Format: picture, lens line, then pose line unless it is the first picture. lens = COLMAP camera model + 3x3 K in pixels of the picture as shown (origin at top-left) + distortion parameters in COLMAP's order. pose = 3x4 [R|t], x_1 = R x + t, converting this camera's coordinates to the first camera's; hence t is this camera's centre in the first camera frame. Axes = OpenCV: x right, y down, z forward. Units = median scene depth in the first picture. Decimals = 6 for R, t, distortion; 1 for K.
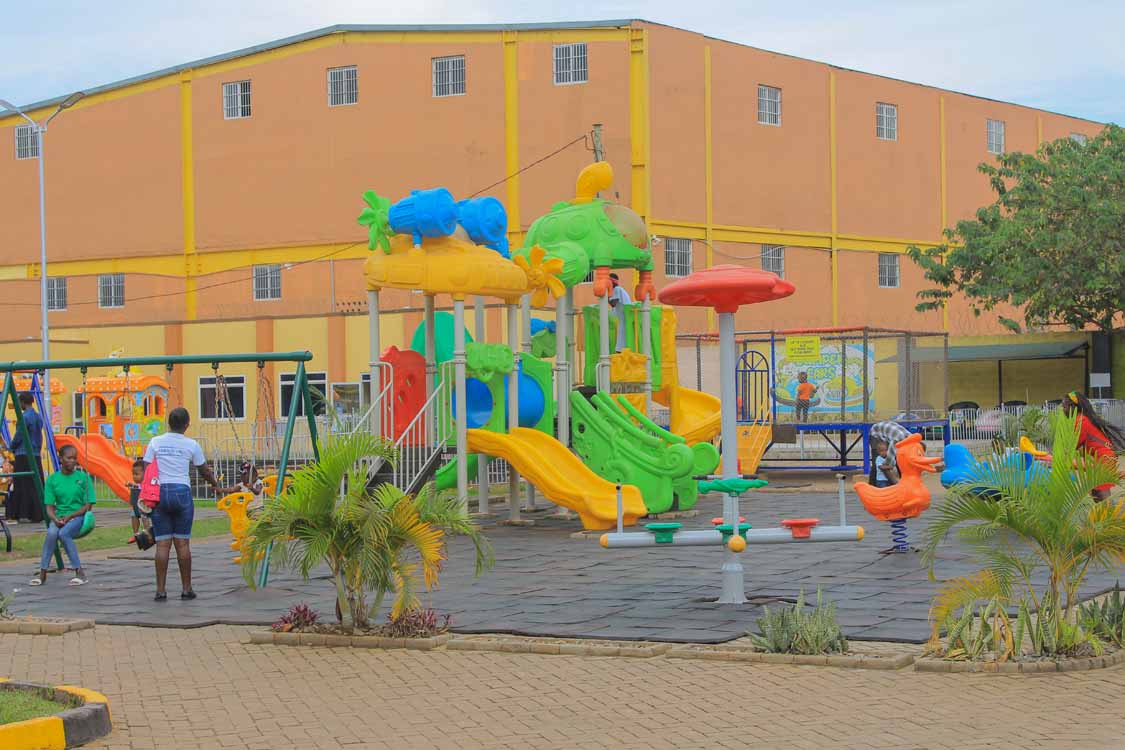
lens RADIAL K [[1805.6, 0, 562.5], [0, 1805.6, 375.0], [0, 0, 1]] dist [0.500781, 0.005137]
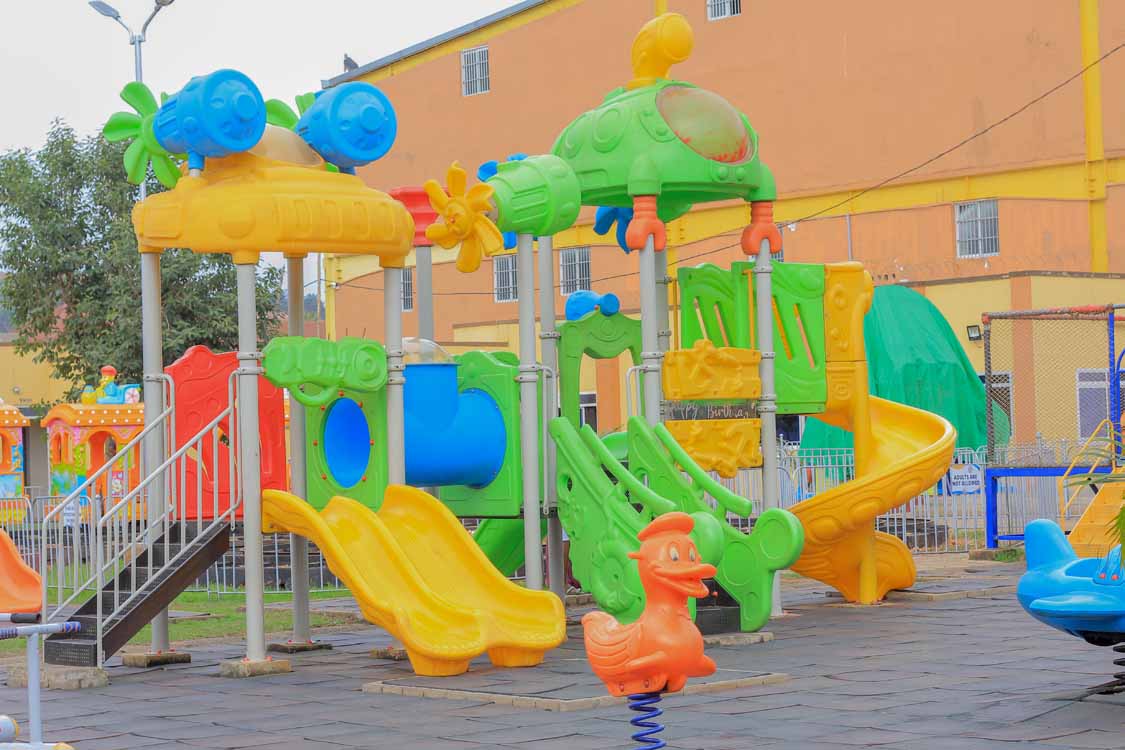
lens RADIAL K [[2461.5, 0, 562.5], [0, 2461.5, 375.0], [0, 0, 1]] dist [0.219279, -0.113850]
pose [[0.936930, -0.015976, -0.349152, 0.264221], [0.016013, 0.999868, -0.002780, -0.002225], [0.349150, -0.002986, 0.937062, 0.264230]]
